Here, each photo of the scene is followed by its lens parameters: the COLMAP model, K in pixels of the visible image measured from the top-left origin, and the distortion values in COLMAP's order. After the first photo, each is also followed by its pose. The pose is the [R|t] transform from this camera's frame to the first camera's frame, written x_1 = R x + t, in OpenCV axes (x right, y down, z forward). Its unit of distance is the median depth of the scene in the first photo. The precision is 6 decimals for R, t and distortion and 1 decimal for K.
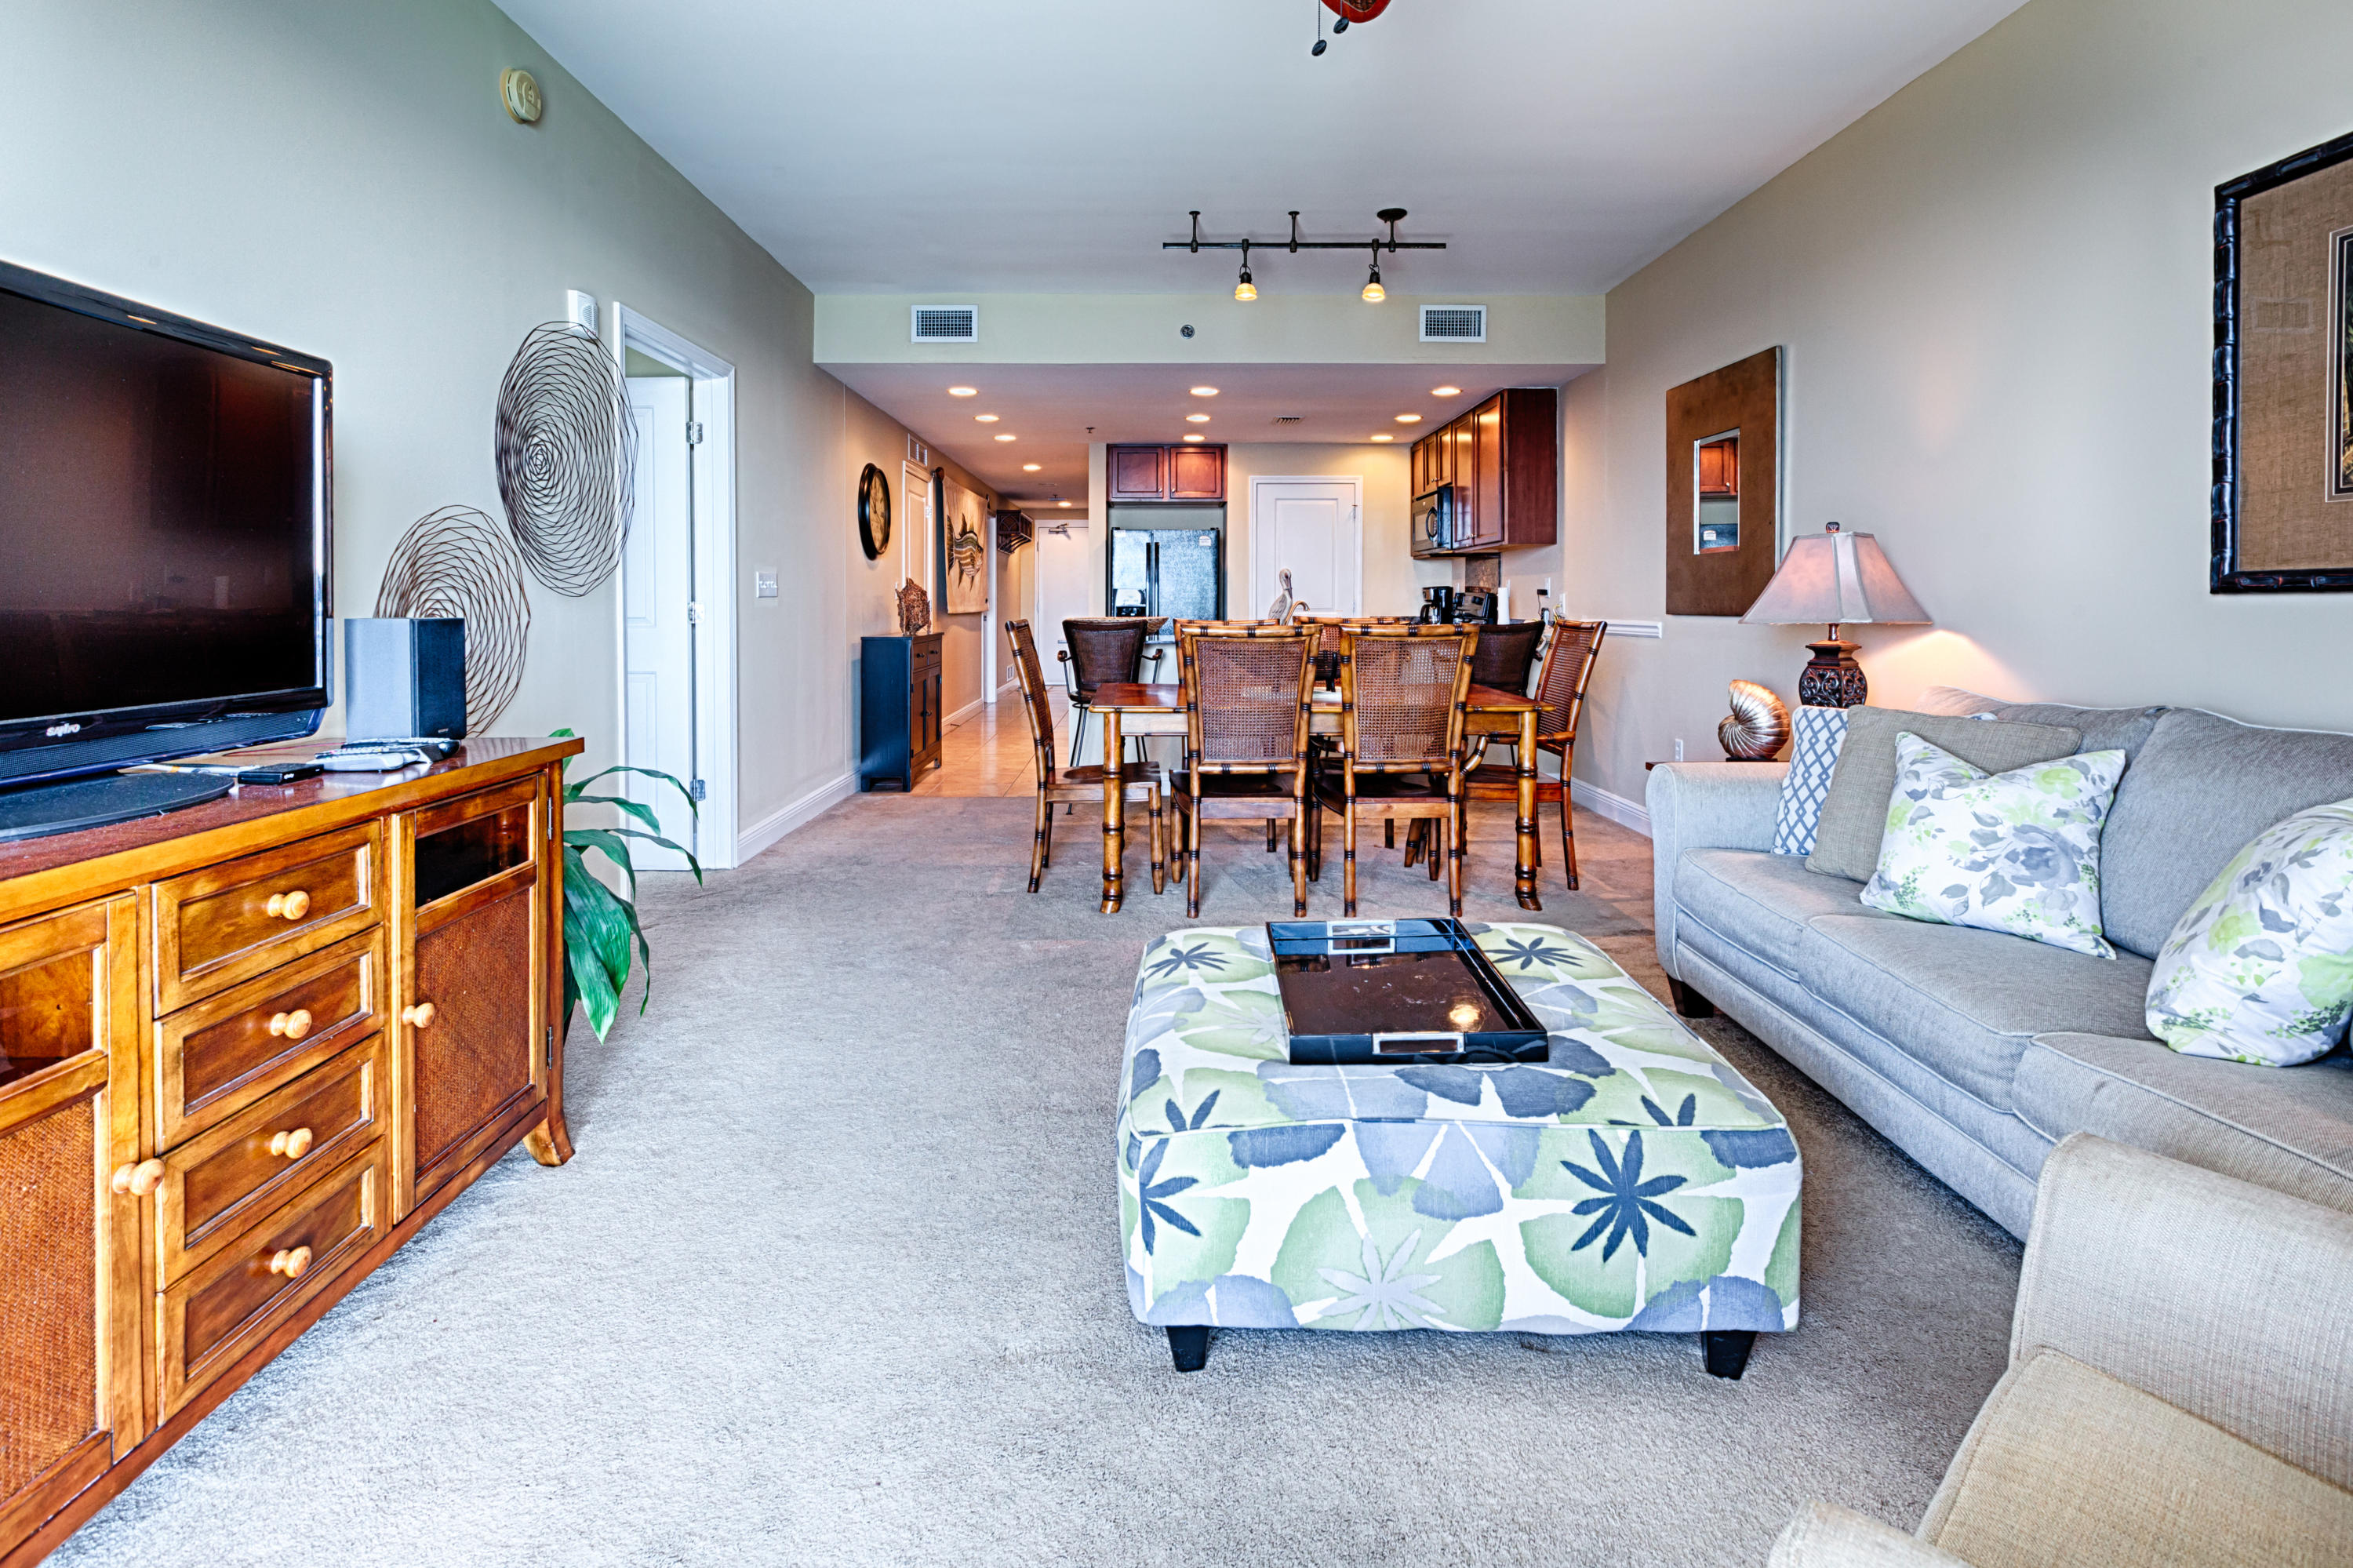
lens RADIAL K [[1097.9, 0, 1141.7], [0, 1097.9, 600.7], [0, 0, 1]] dist [-0.000255, -0.000574]
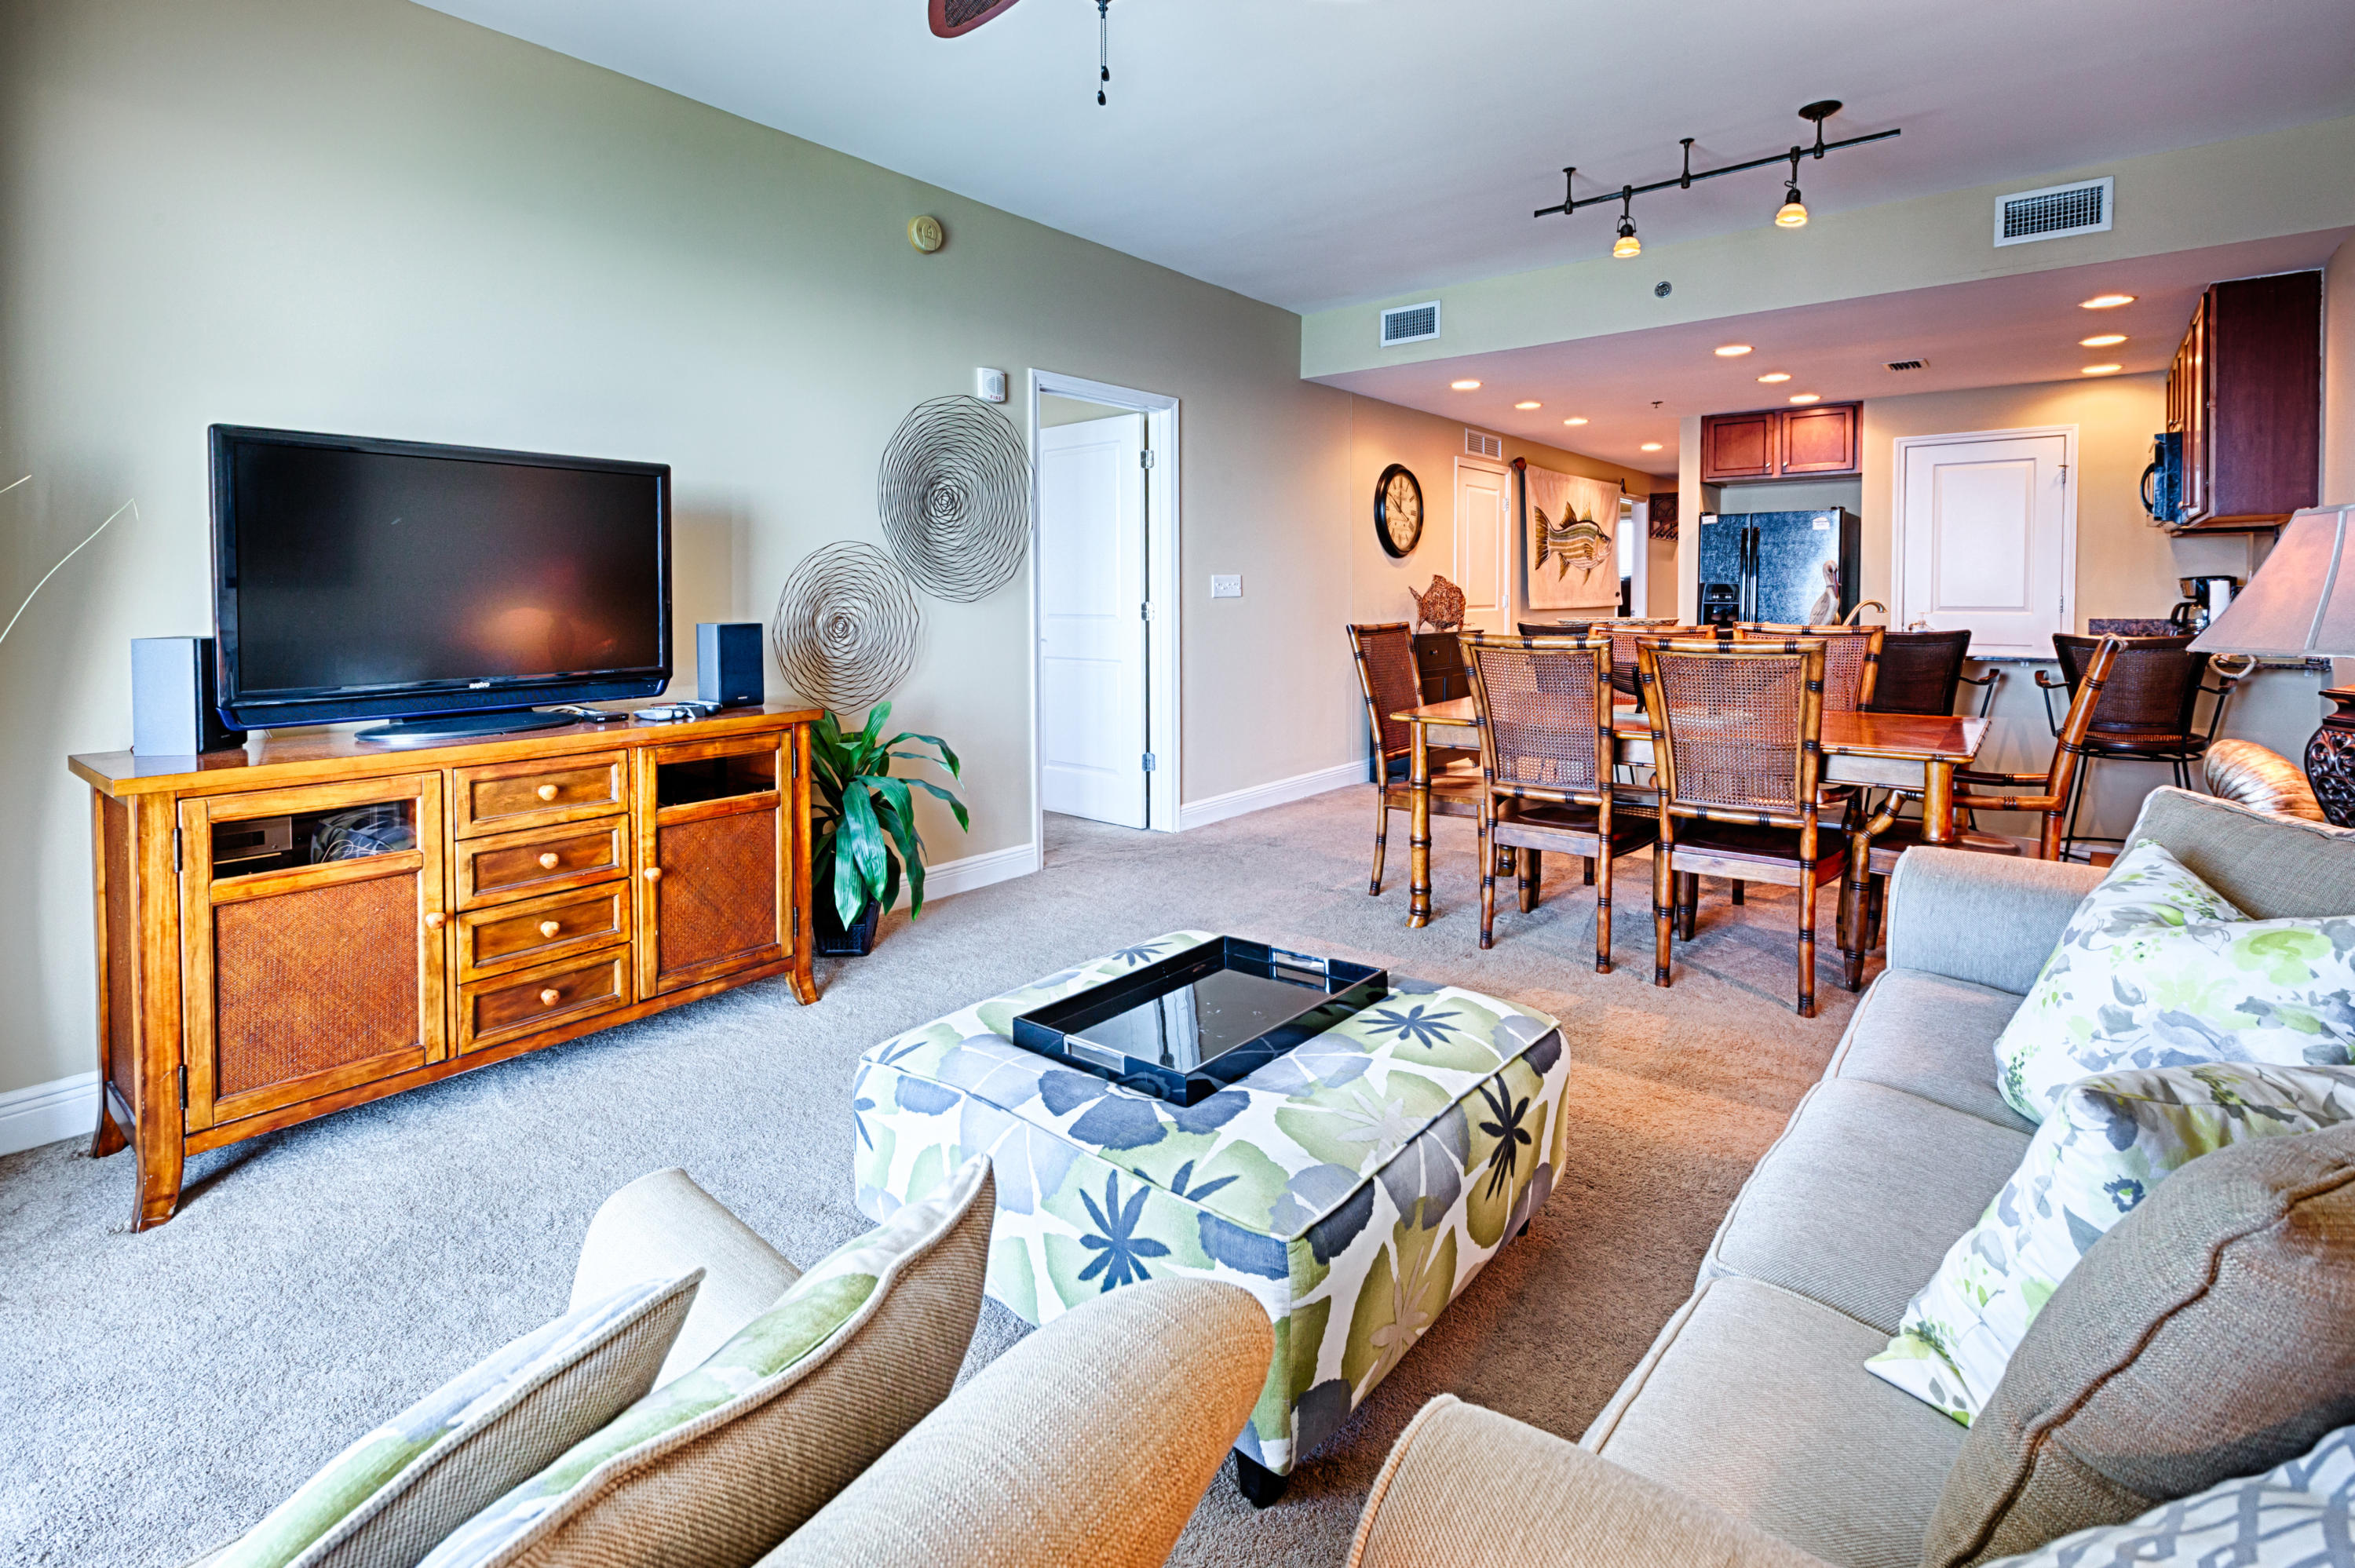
lens RADIAL K [[1098.7, 0, 1148.6], [0, 1098.7, 599.0], [0, 0, 1]] dist [-0.000255, -0.000574]
pose [[0.769203, 0.001730, -0.639002, 0.399681], [0.004535, 0.999956, 0.008166, -0.014318], [0.638988, -0.009179, 0.769162, 0.102193]]
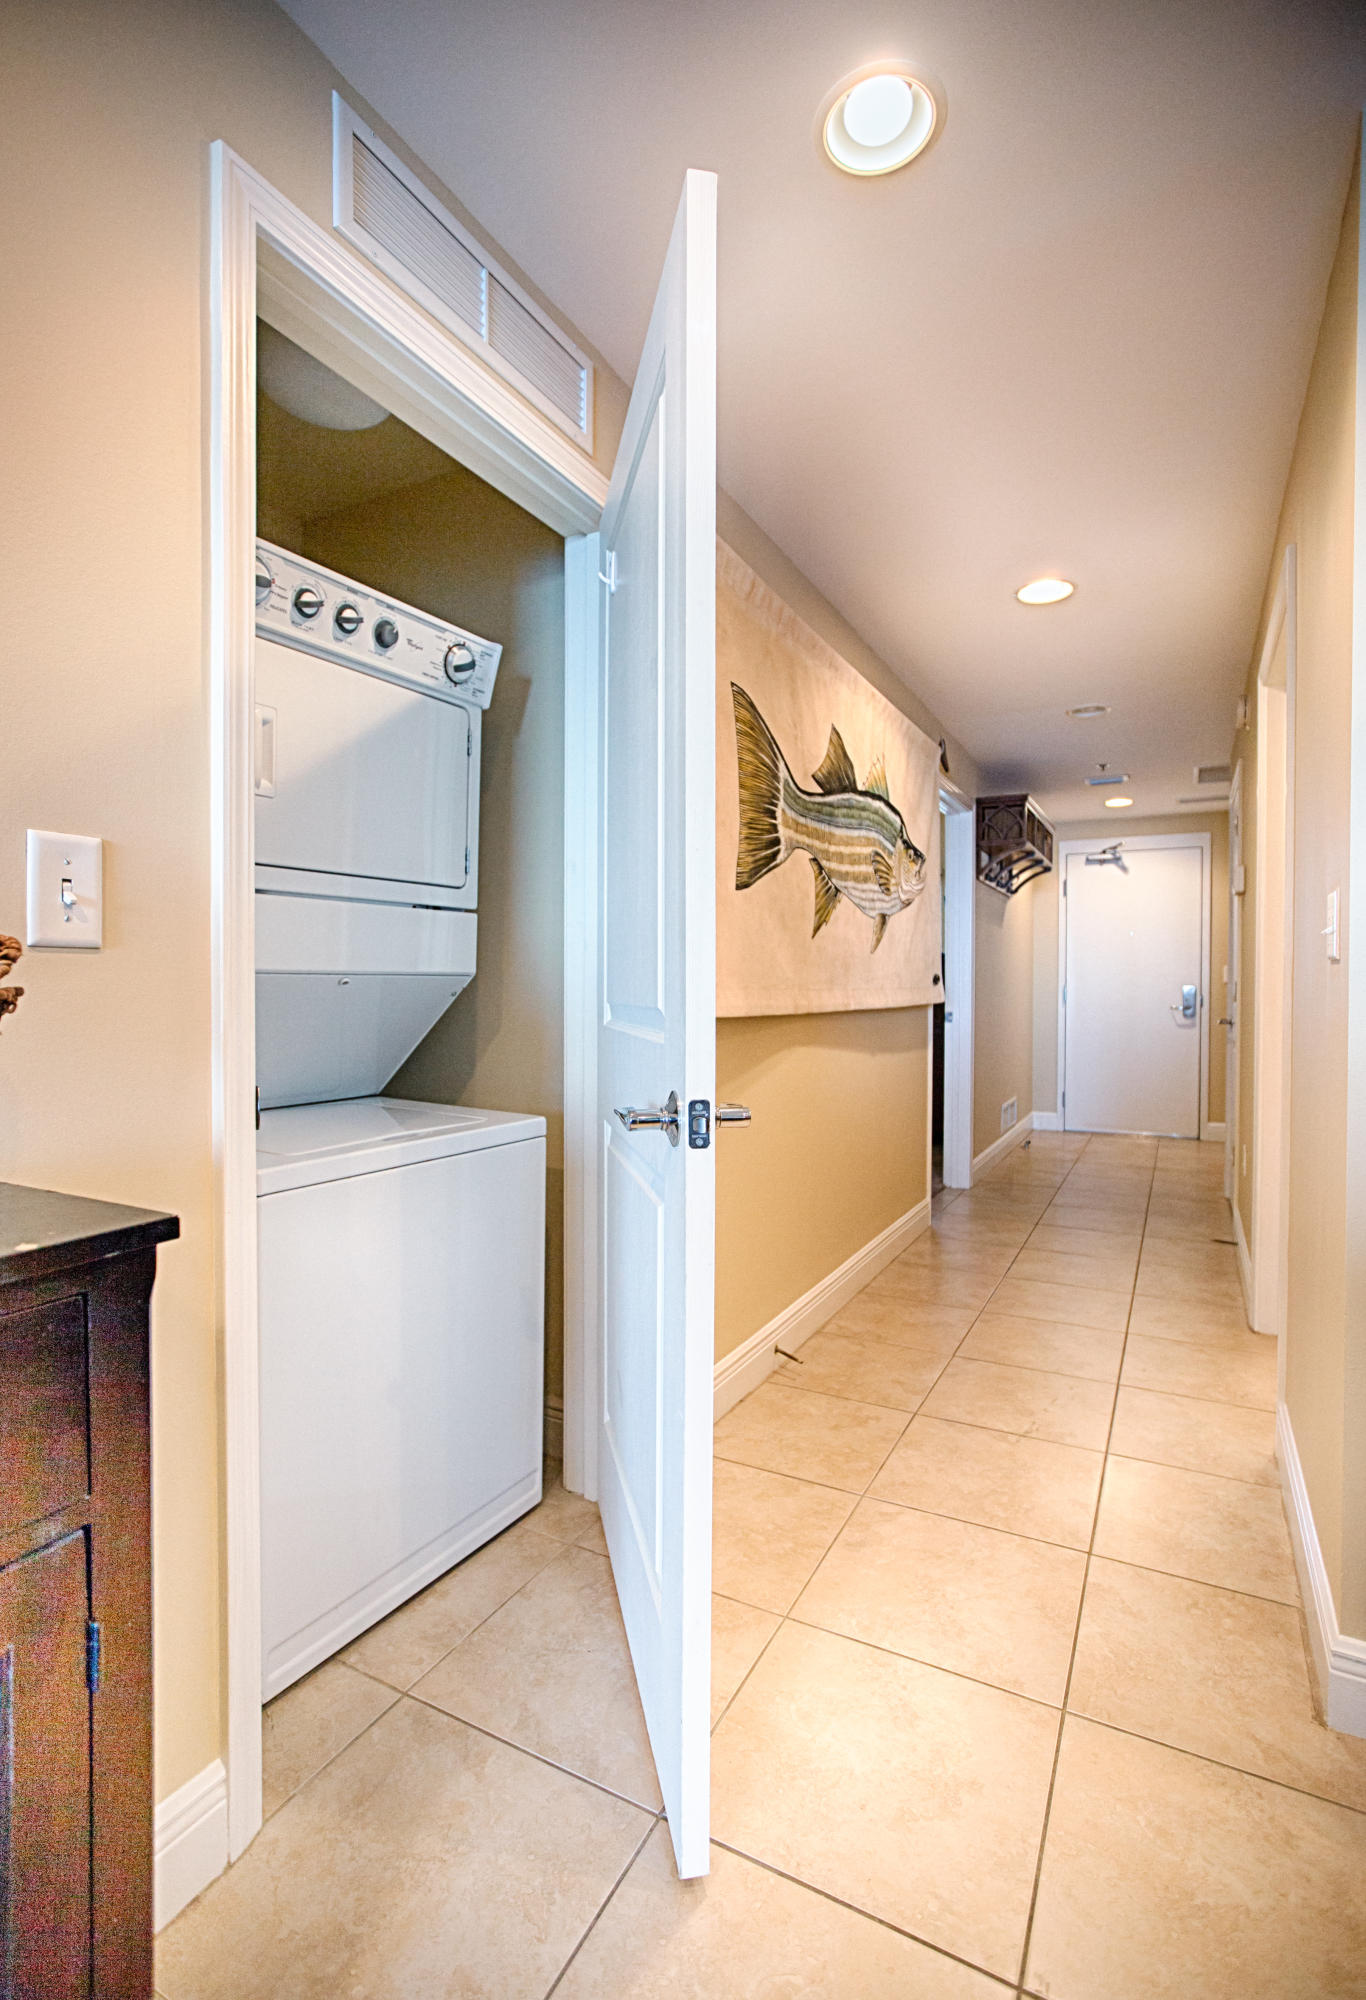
lens RADIAL K [[932.3, 0, 700.3], [0, 932.3, 993.3], [0, 0, 1]] dist [-0.004848, -0.000139]
pose [[0.891532, 0.001238, -0.452955, -0.158846], [0.001441, 0.999983, 0.005571, 0.008767], [0.452955, -0.005619, 0.891516, 1.736015]]
